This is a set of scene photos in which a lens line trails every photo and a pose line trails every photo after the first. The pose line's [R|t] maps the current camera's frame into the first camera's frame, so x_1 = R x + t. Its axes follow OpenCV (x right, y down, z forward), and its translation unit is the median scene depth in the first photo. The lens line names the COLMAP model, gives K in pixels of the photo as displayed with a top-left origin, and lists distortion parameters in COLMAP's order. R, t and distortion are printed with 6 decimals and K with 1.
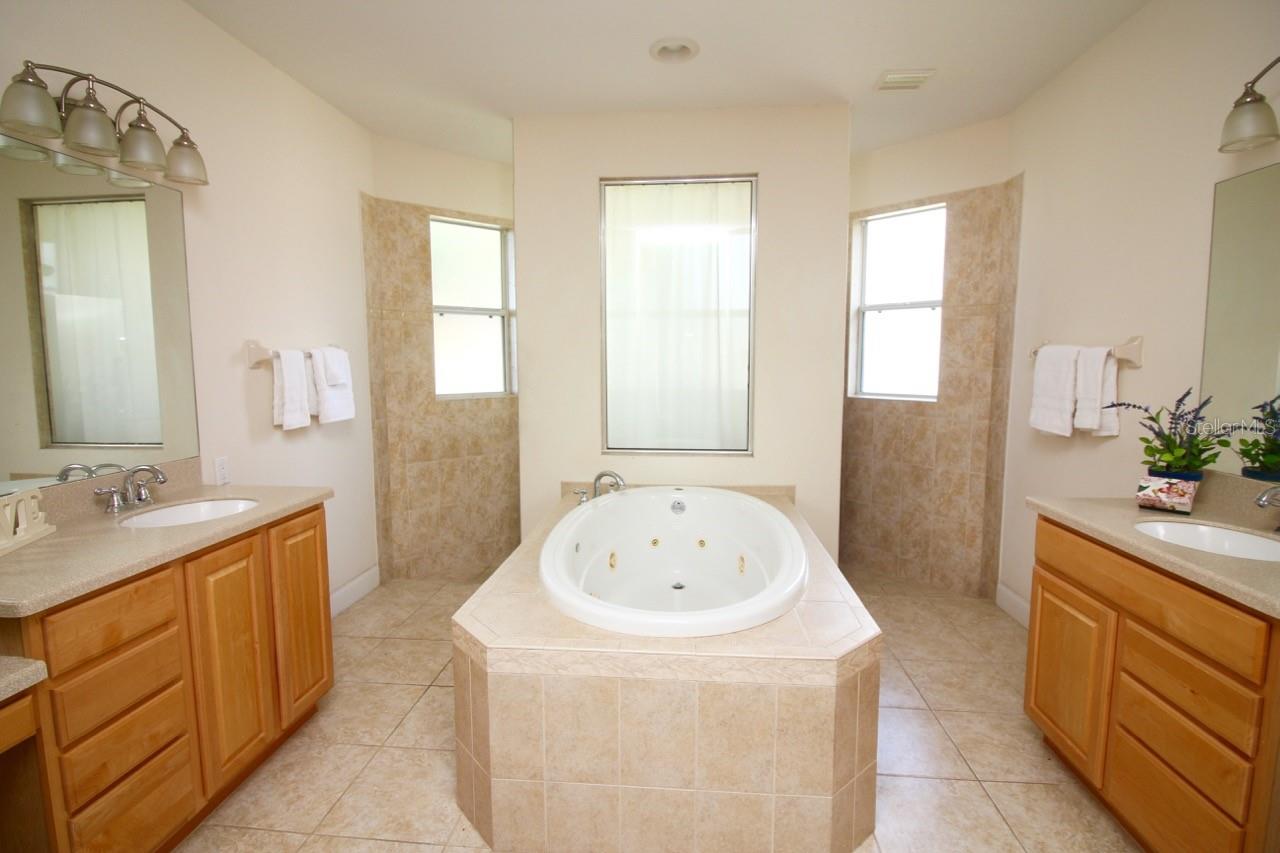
lens RADIAL K [[604.3, 0, 635.8], [0, 604.3, 418.3], [0, 0, 1]] dist [-0.001073, -0.012184]
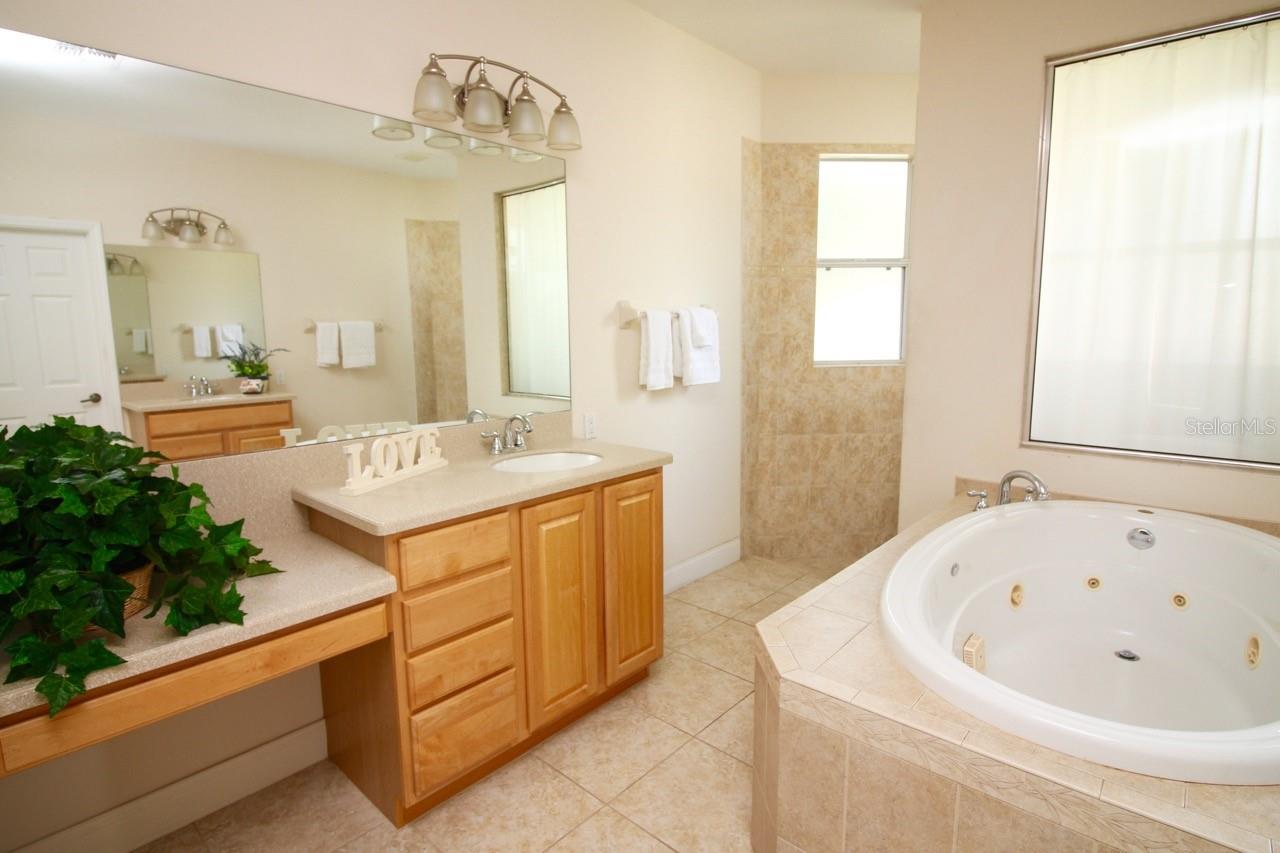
lens RADIAL K [[645.4, 0, 635.2], [0, 645.4, 418.0], [0, 0, 1]] dist [0.002119, -0.015850]
pose [[0.797923, 0.077948, -0.597698, 0.060423], [-0.051147, 0.996783, 0.061714, -0.000125], [0.600585, -0.018672, 0.799343, 0.165469]]
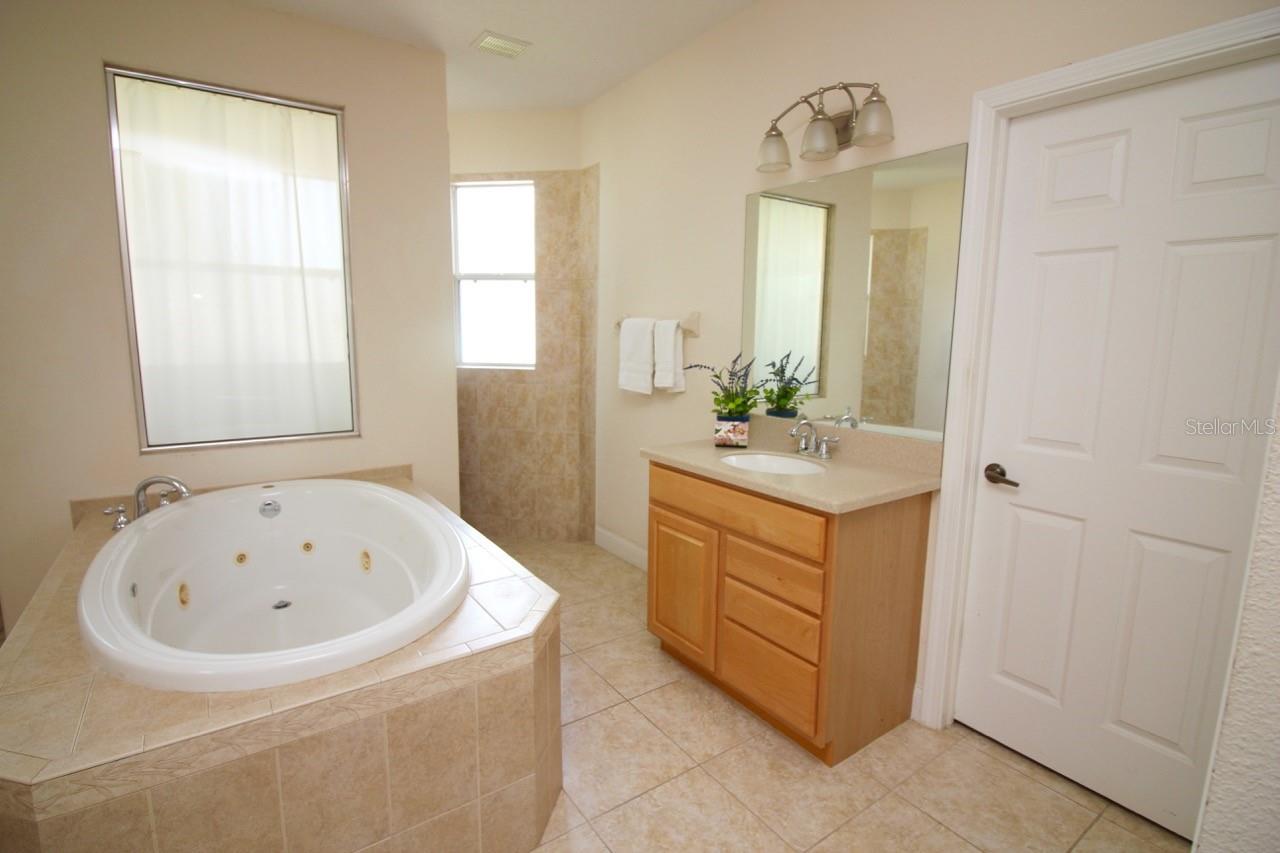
lens RADIAL K [[604.3, 0, 635.8], [0, 604.3, 418.3], [0, 0, 1]] dist [-0.001073, -0.012184]
pose [[0.766152, -0.079733, 0.637694, -0.095774], [0.050101, 0.996664, 0.064423, -0.001788], [-0.640703, -0.017409, 0.767591, 0.112061]]
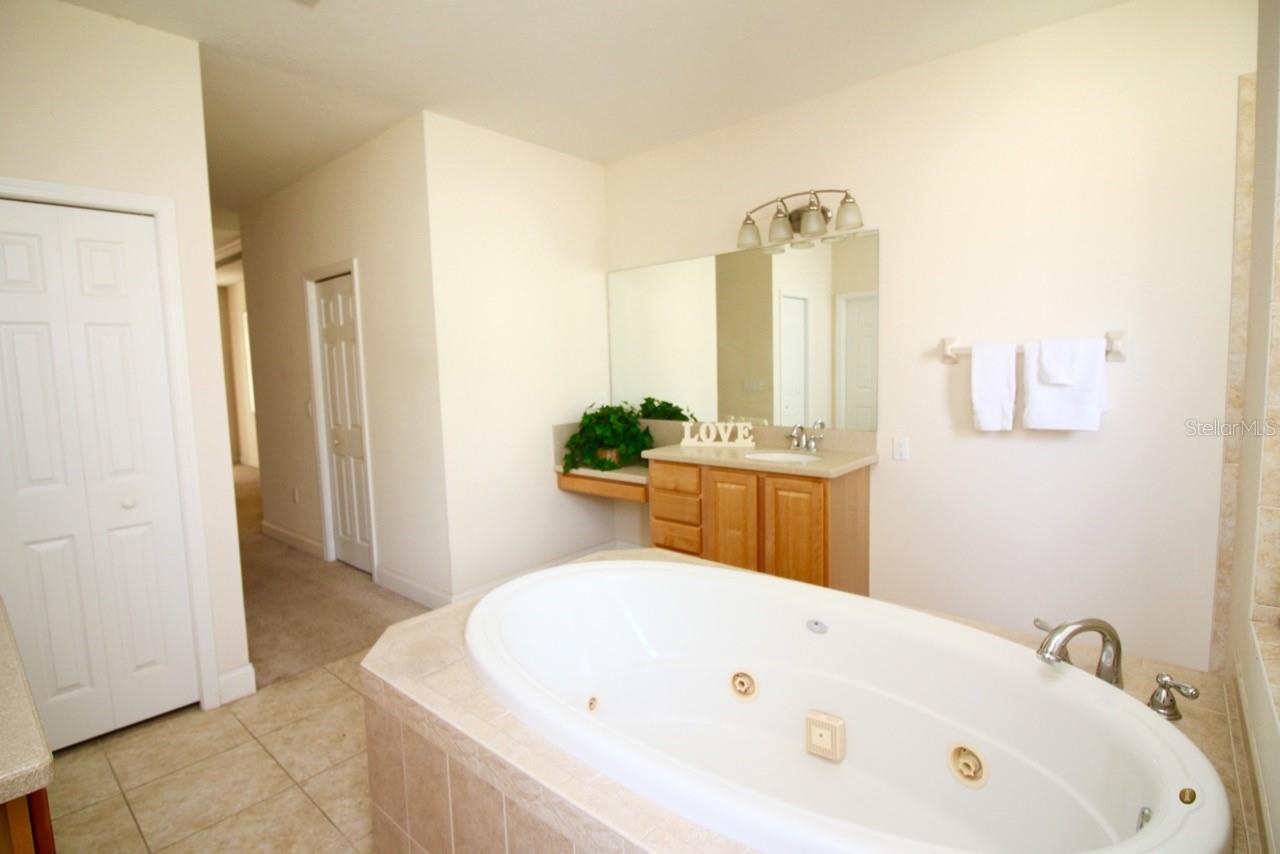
lens RADIAL K [[619.9, 0, 639.5], [0, 619.9, 418.0], [0, 0, 1]] dist [-0.000754, -0.013475]
pose [[-0.578366, 0.085360, -0.811299, 0.715266], [-0.057236, 0.987814, 0.144735, -0.142280], [0.813767, 0.130146, -0.566432, 1.469401]]
